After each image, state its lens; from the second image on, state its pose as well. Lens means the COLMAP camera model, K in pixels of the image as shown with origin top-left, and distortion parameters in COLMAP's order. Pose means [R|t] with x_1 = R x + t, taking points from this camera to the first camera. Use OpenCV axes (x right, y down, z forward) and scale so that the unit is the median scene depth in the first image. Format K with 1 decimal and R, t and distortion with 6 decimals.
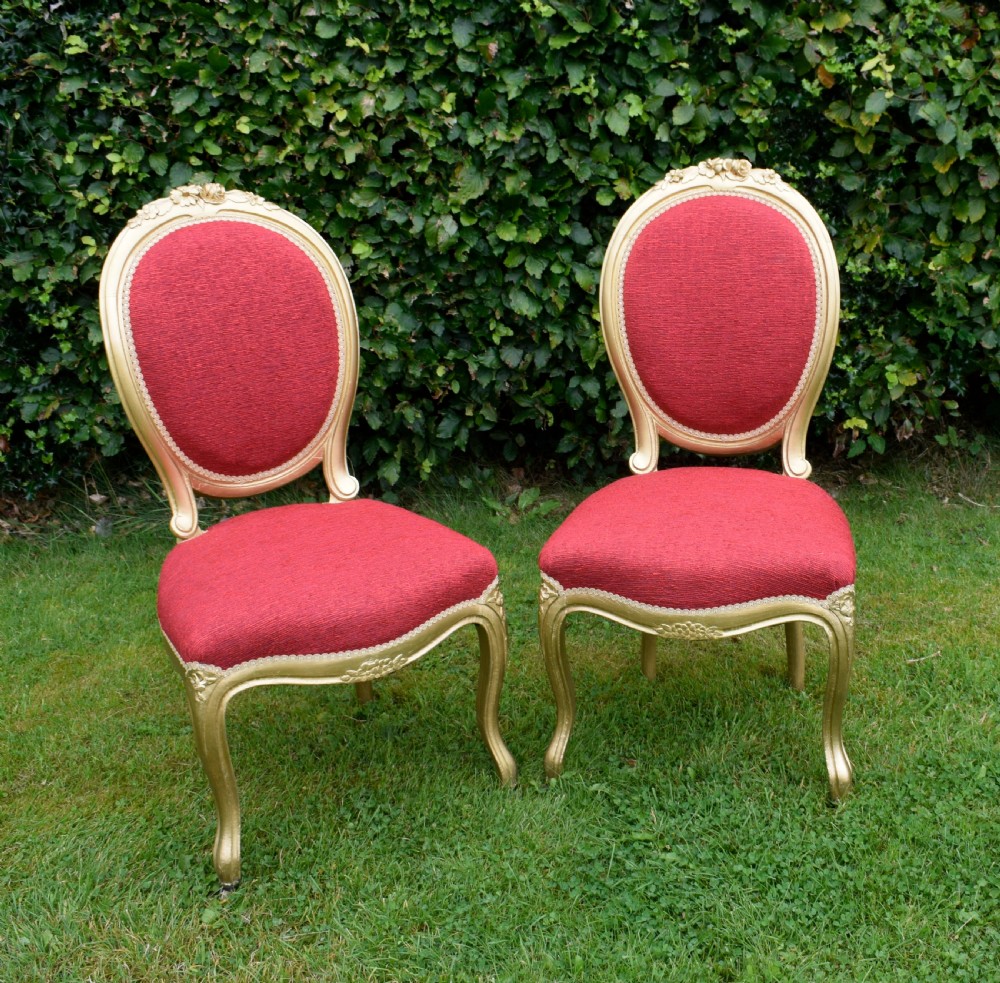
lens RADIAL K [[1468.8, 0, 663.3], [0, 1468.8, 481.7], [0, 0, 1]] dist [-0.030804, 0.000000]
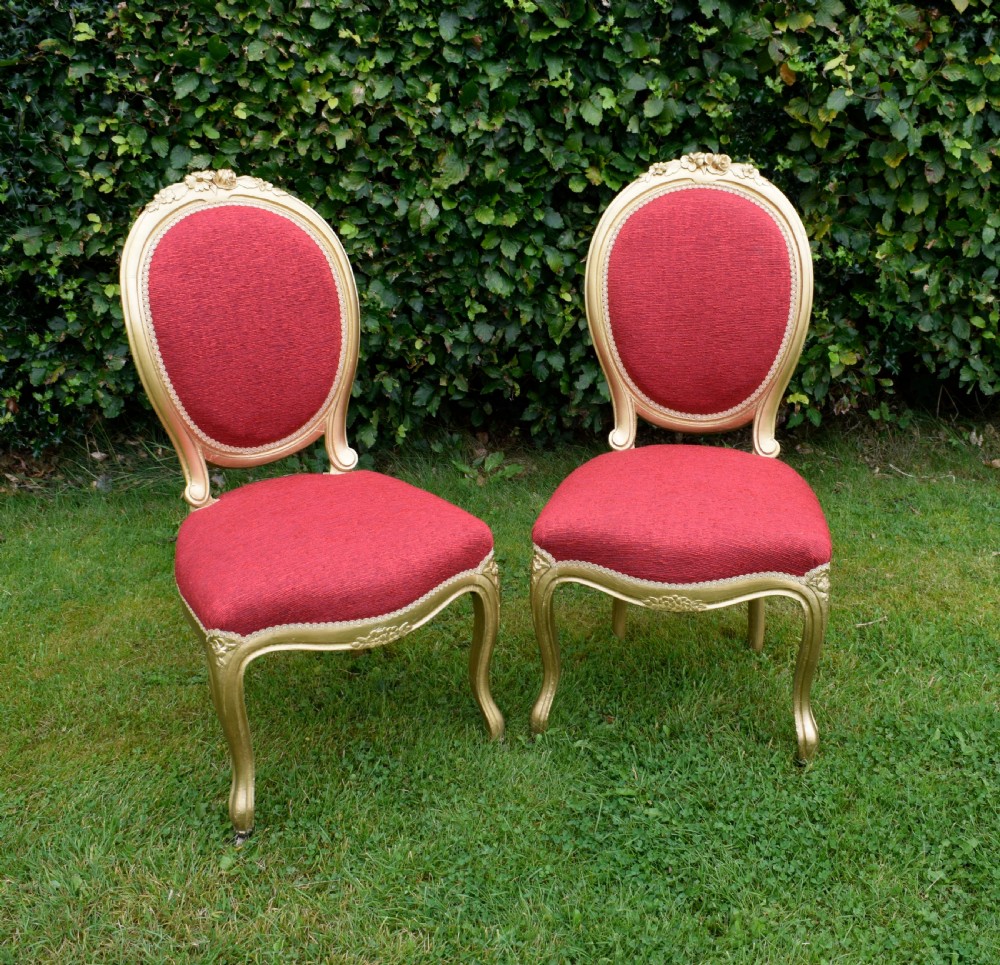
lens RADIAL K [[1293.1, 0, 561.1], [0, 1293.1, 496.9], [0, 0, 1]] dist [-0.032821, 0.000000]
pose [[0.999851, 0.017253, 0.000250, -0.049420], [-0.017241, 0.998335, 0.055040, -0.019092], [0.000700, -0.055036, 0.998484, 0.050272]]
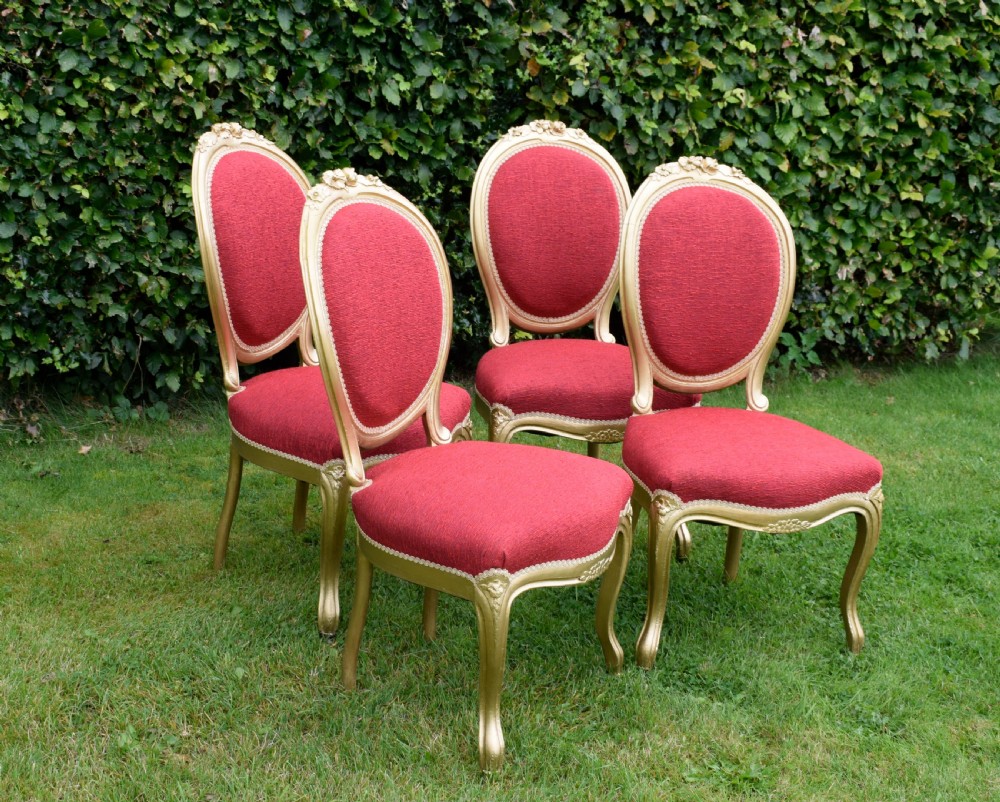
lens RADIAL K [[1604.2, 0, 475.4], [0, 1604.2, 392.9], [0, 0, 1]] dist [-0.085701, 0.000000]
pose [[0.926004, -0.028537, 0.376434, -0.509222], [0.058867, 0.995857, -0.069314, 0.119426], [-0.372897, 0.086344, 0.923847, -0.306415]]
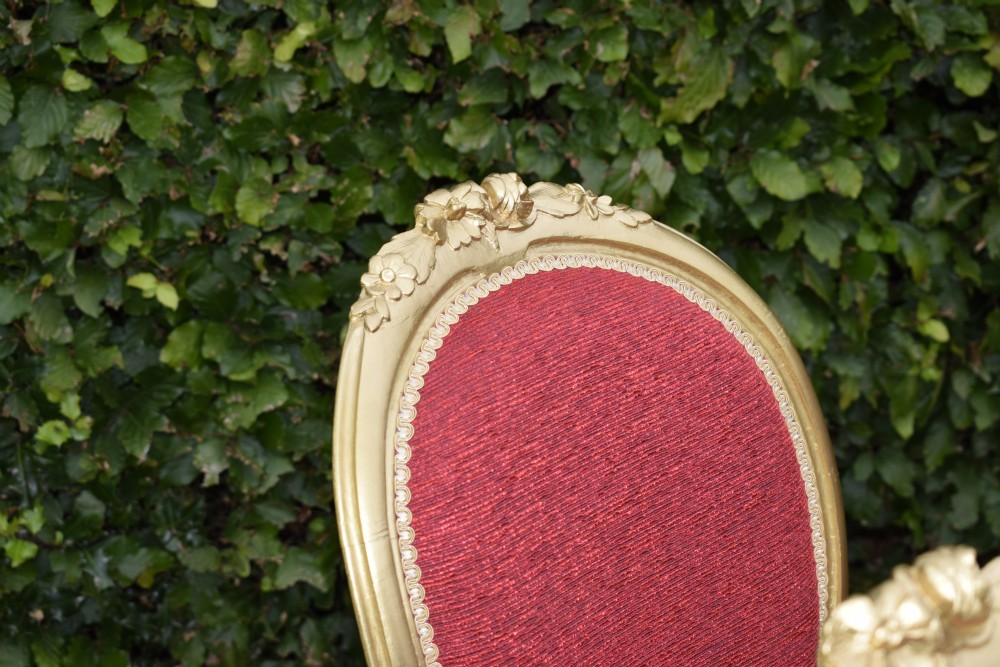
lens RADIAL K [[2280.8, 0, 521.0], [0, 2280.8, 330.4], [0, 0, 1]] dist [-0.054586, 0.000000]
pose [[0.977866, -0.111222, 0.177224, -0.324027], [0.117493, 0.992752, -0.025259, -0.118004], [-0.173130, 0.045523, 0.983846, 0.340723]]
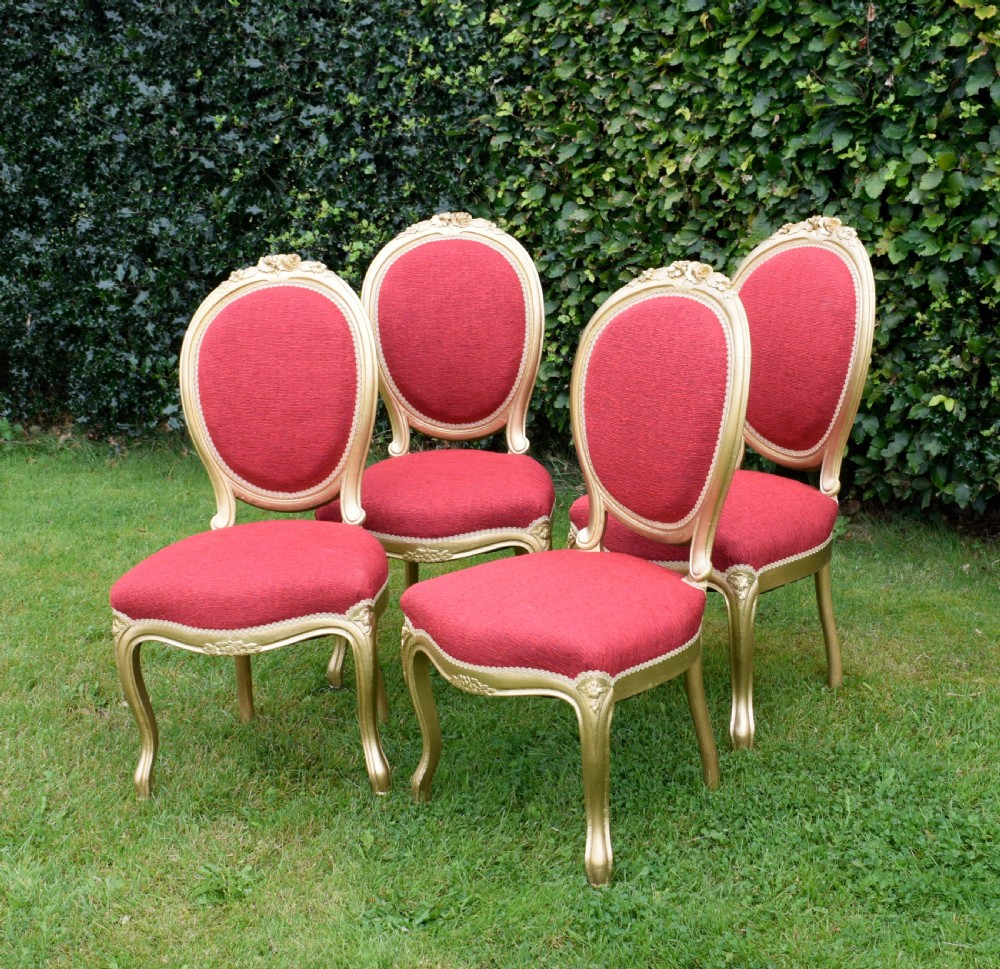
lens RADIAL K [[1781.9, 0, 543.4], [0, 1781.9, 484.8], [0, 0, 1]] dist [-0.020675, 0.000000]
pose [[0.752199, 0.147782, -0.642150, 0.694015], [-0.192195, 0.981356, 0.000713, 0.027543], [0.630284, 0.122882, 0.766578, -0.175020]]
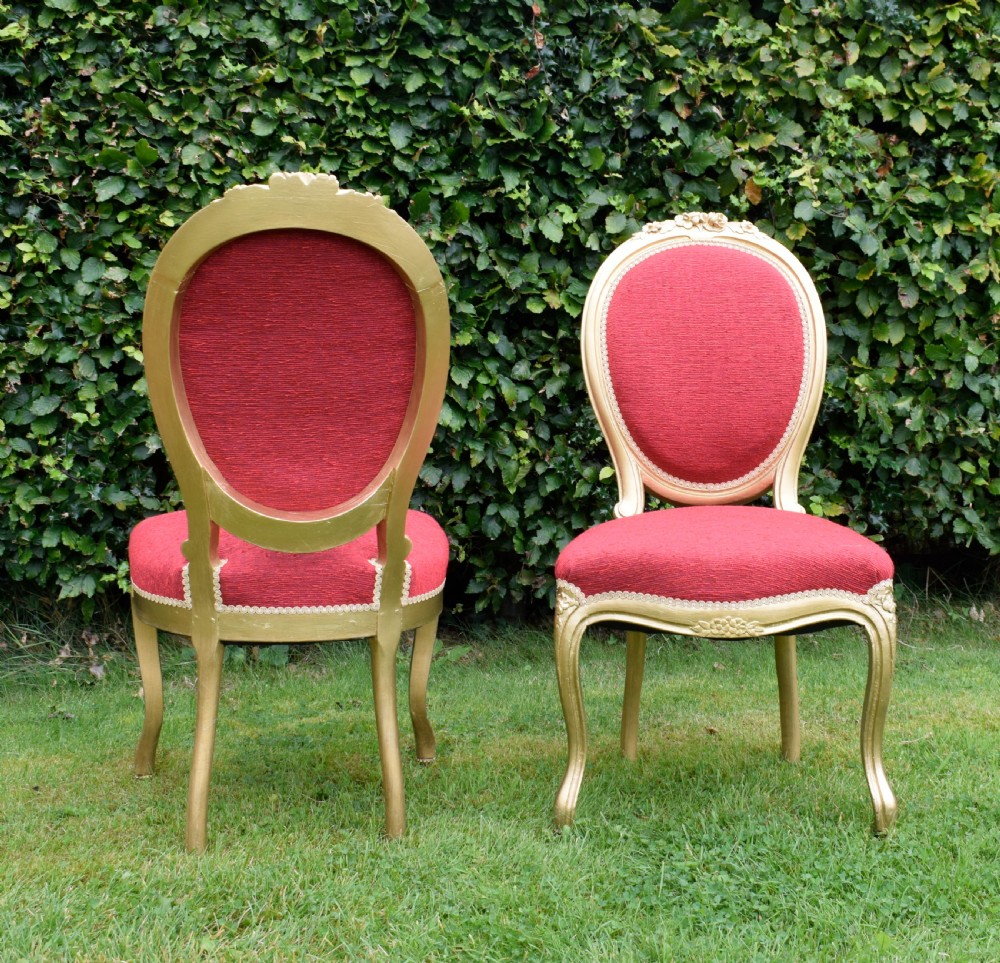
lens RADIAL K [[1602.2, 0, 581.0], [0, 1602.2, 434.7], [0, 0, 1]] dist [-0.022885, 0.000000]
pose [[0.991139, 0.005193, 0.132727, -0.156457], [0.033050, 0.958169, -0.284290, 0.200227], [-0.128651, 0.286157, 0.949507, 0.007409]]
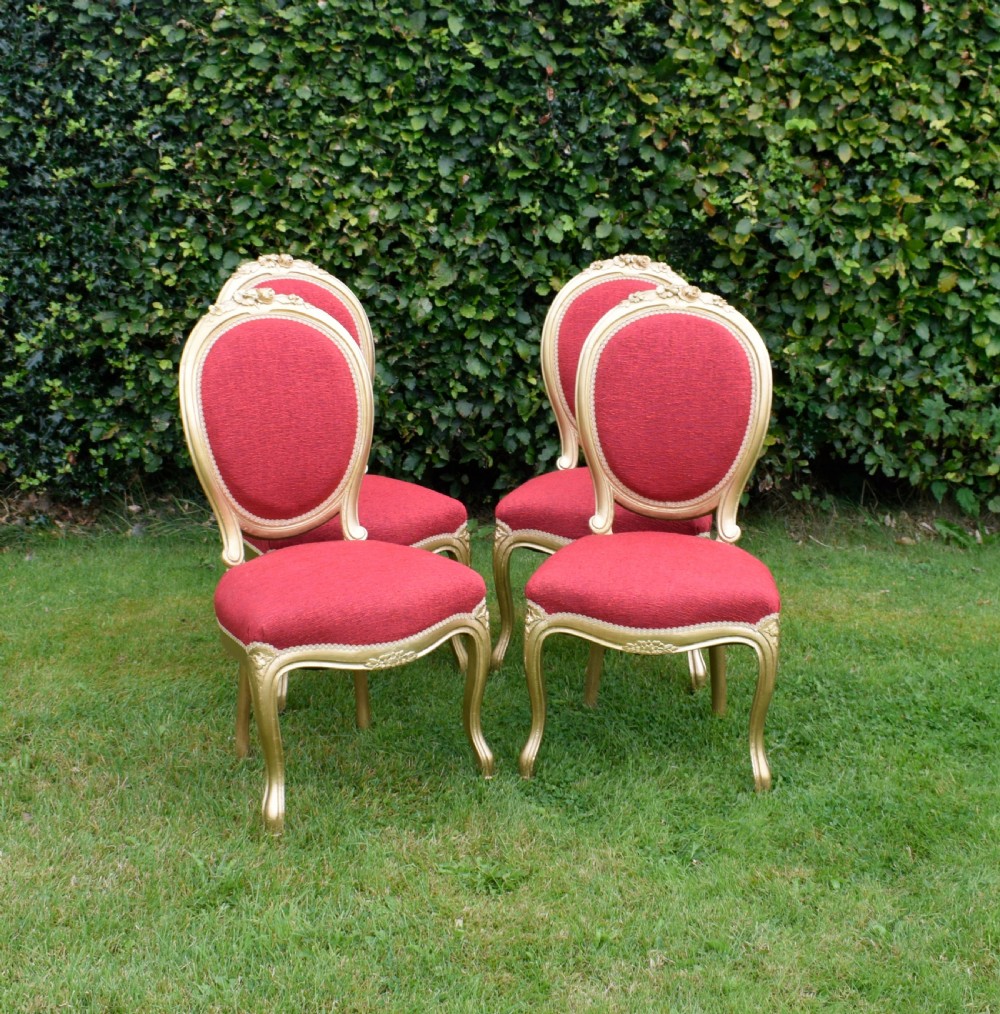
lens RADIAL K [[1636.1, 0, 511.5], [0, 1636.1, 453.3], [0, 0, 1]] dist [-0.024209, 0.000000]
pose [[0.998646, 0.040867, -0.032190, -0.014266], [-0.045032, 0.988902, -0.141582, 0.173508], [0.026047, 0.142840, 0.989403, -0.476646]]
